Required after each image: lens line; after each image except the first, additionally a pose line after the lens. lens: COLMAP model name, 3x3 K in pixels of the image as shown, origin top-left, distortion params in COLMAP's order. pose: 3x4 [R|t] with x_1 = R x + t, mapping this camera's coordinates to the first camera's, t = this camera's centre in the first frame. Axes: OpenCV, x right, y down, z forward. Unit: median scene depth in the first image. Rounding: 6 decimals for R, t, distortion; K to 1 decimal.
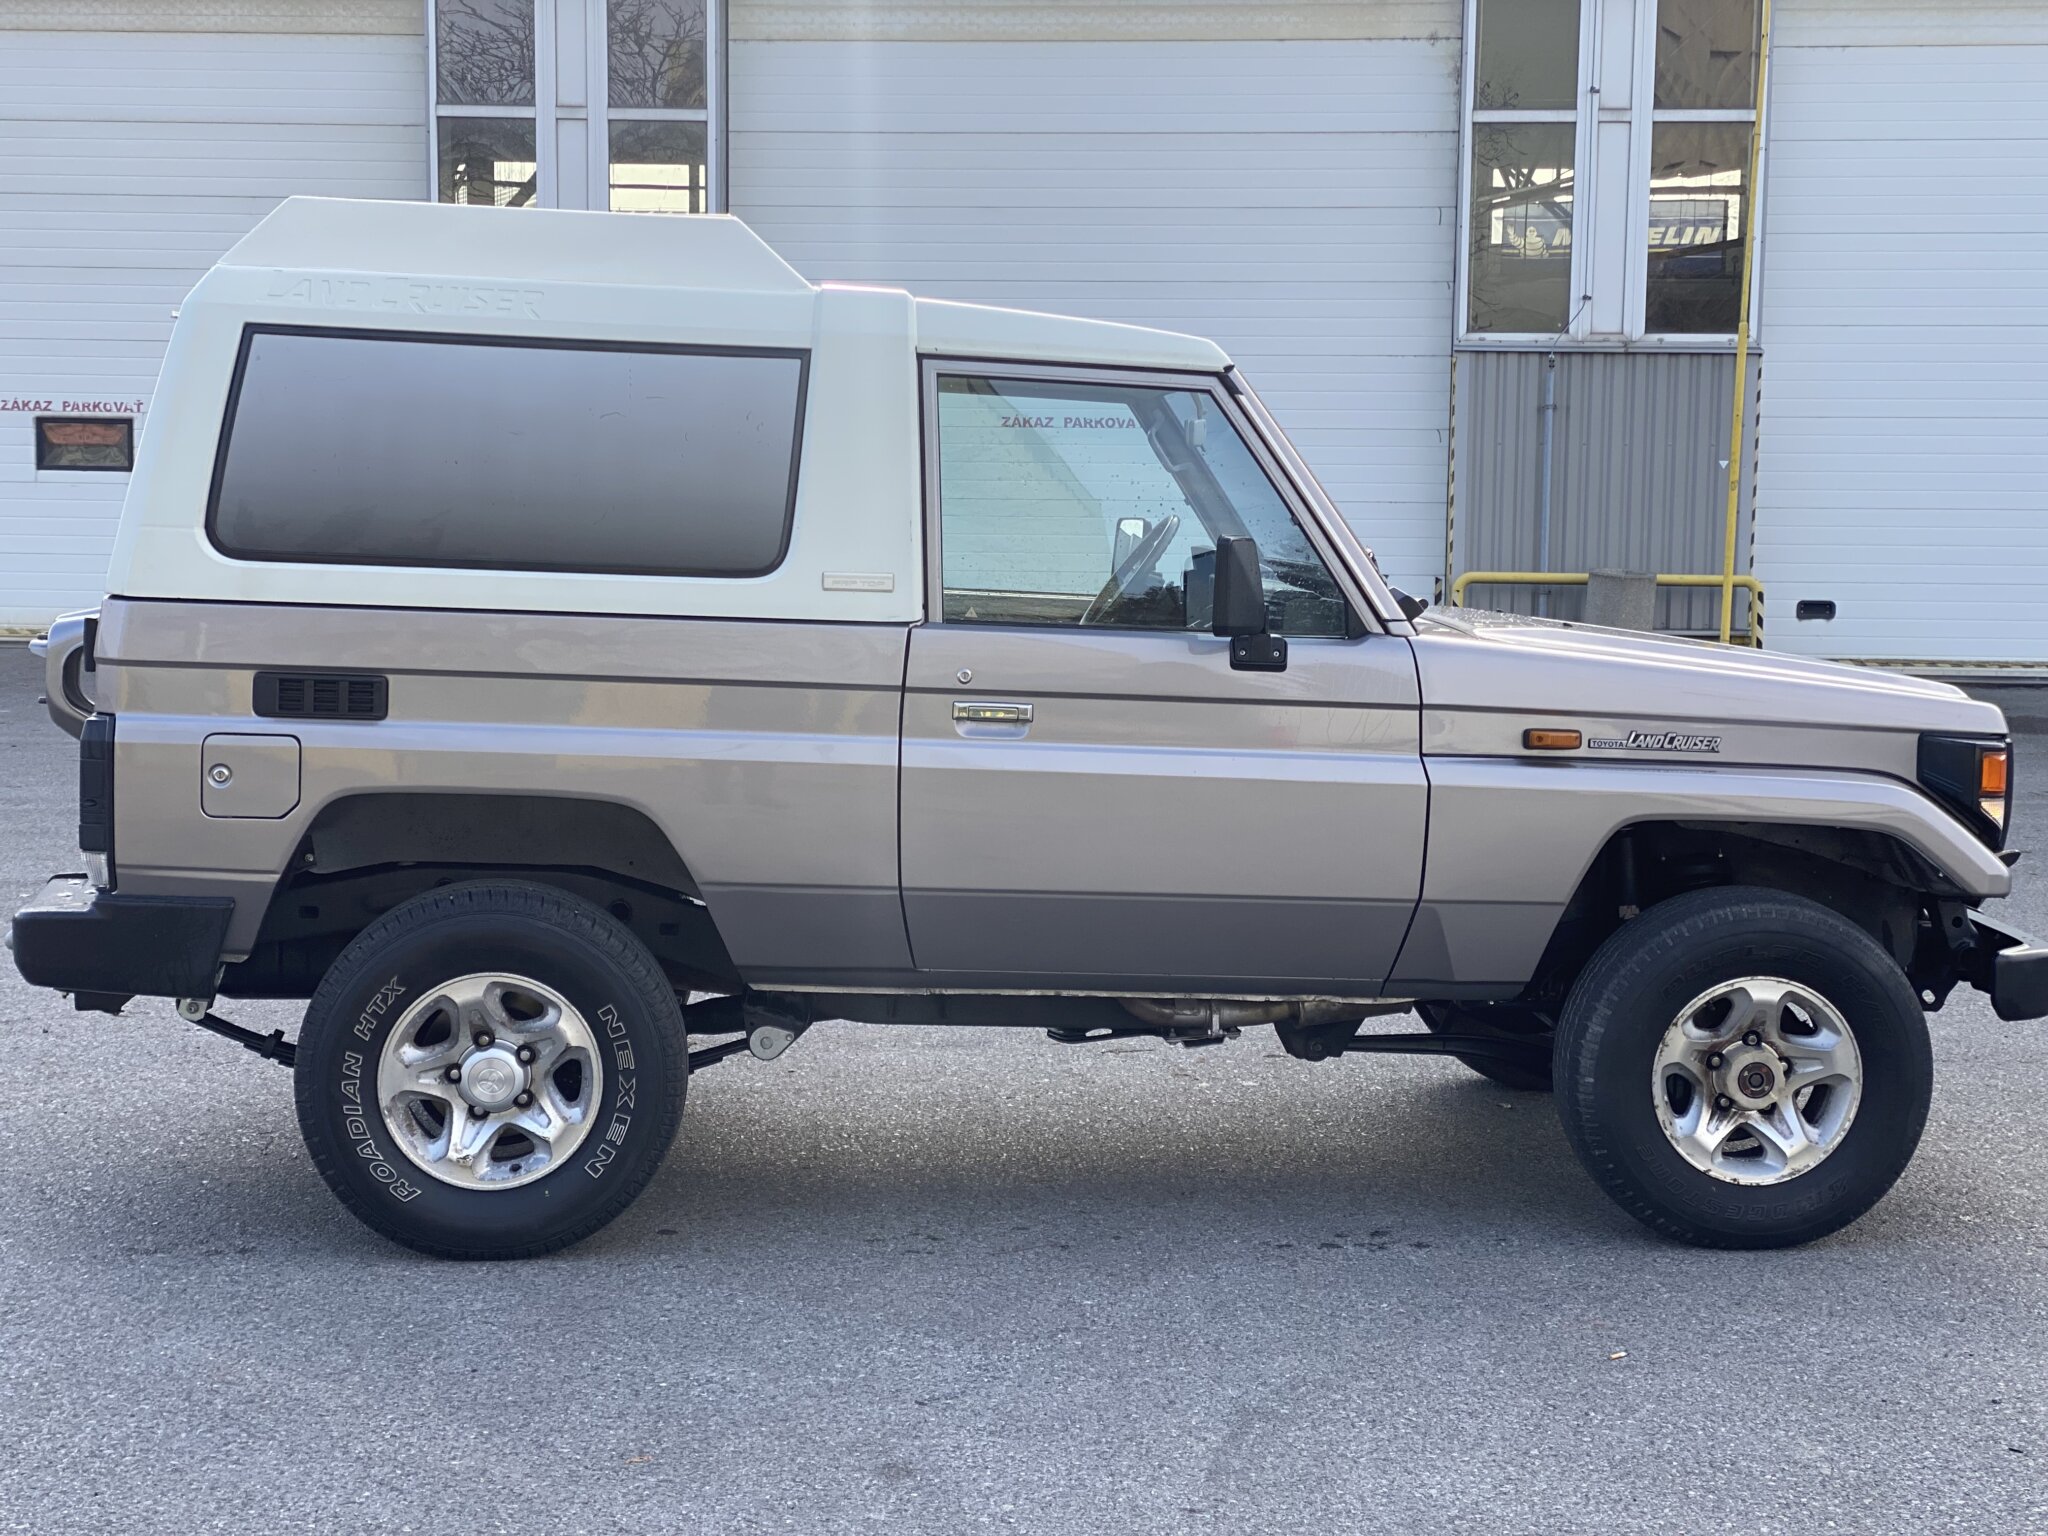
lens RADIAL K [[3038.2, 0, 1042.6], [0, 3038.2, 692.8], [0, 0, 1]] dist [0.153080, -0.180273]
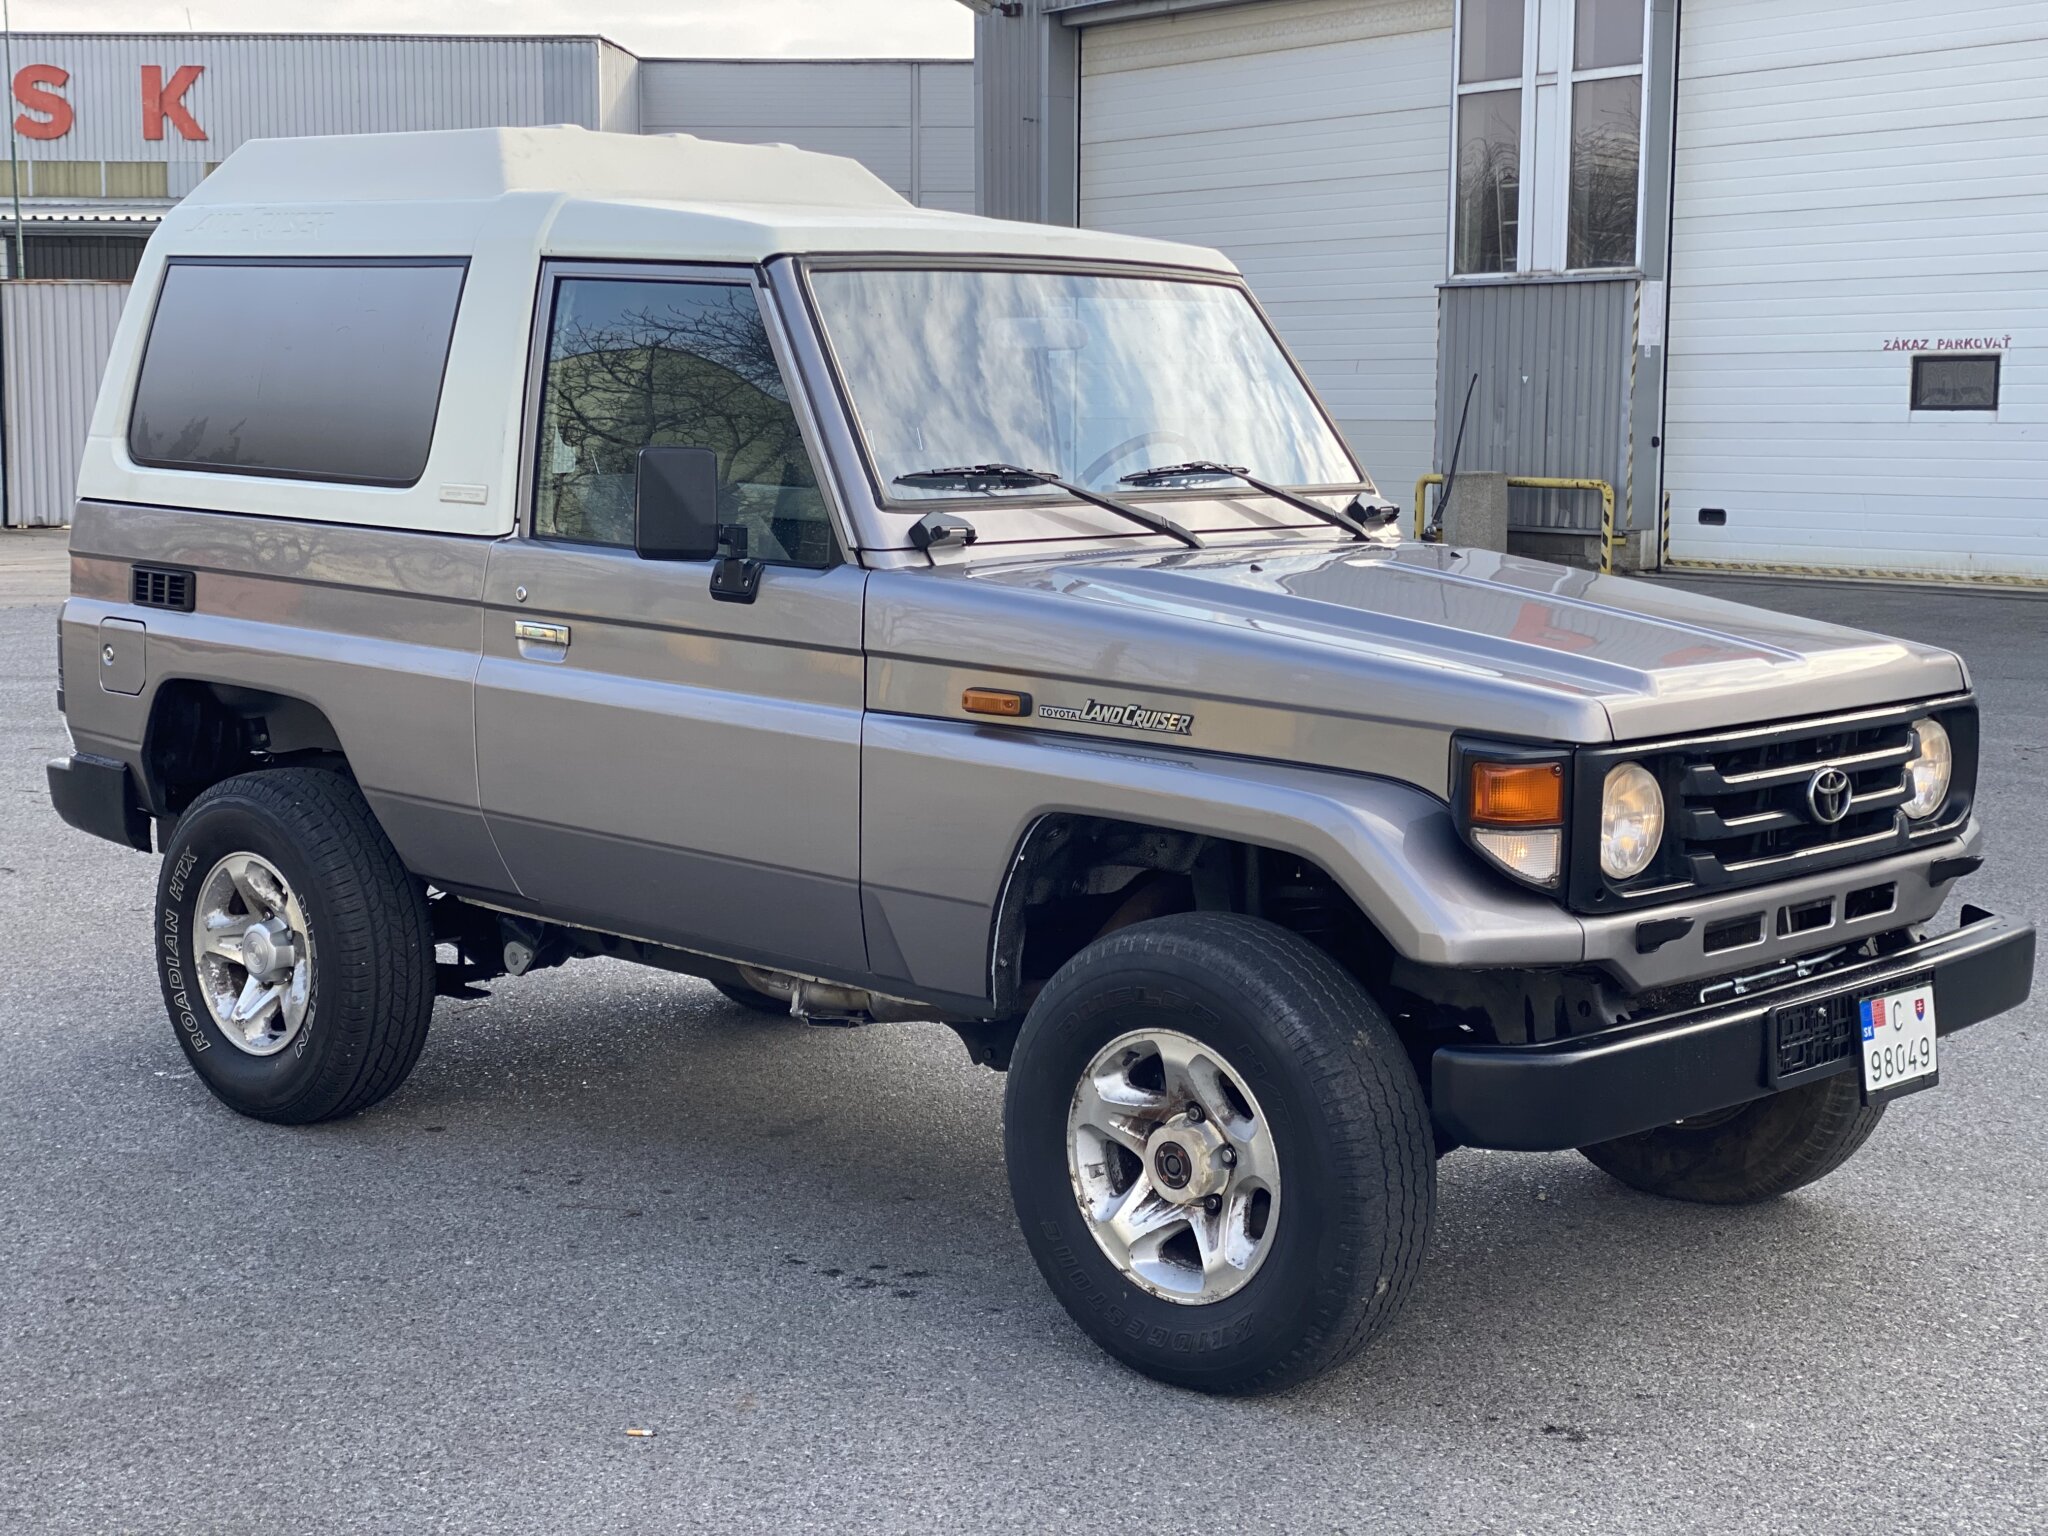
lens RADIAL K [[3038.2, 0, 1042.6], [0, 3038.2, 692.8], [0, 0, 1]] dist [0.153080, -0.180273]
pose [[0.668047, 0.061639, -0.741562, 0.781270], [-0.050016, 0.998029, 0.037899, -0.018743], [0.742436, 0.011771, 0.669813, 0.473531]]
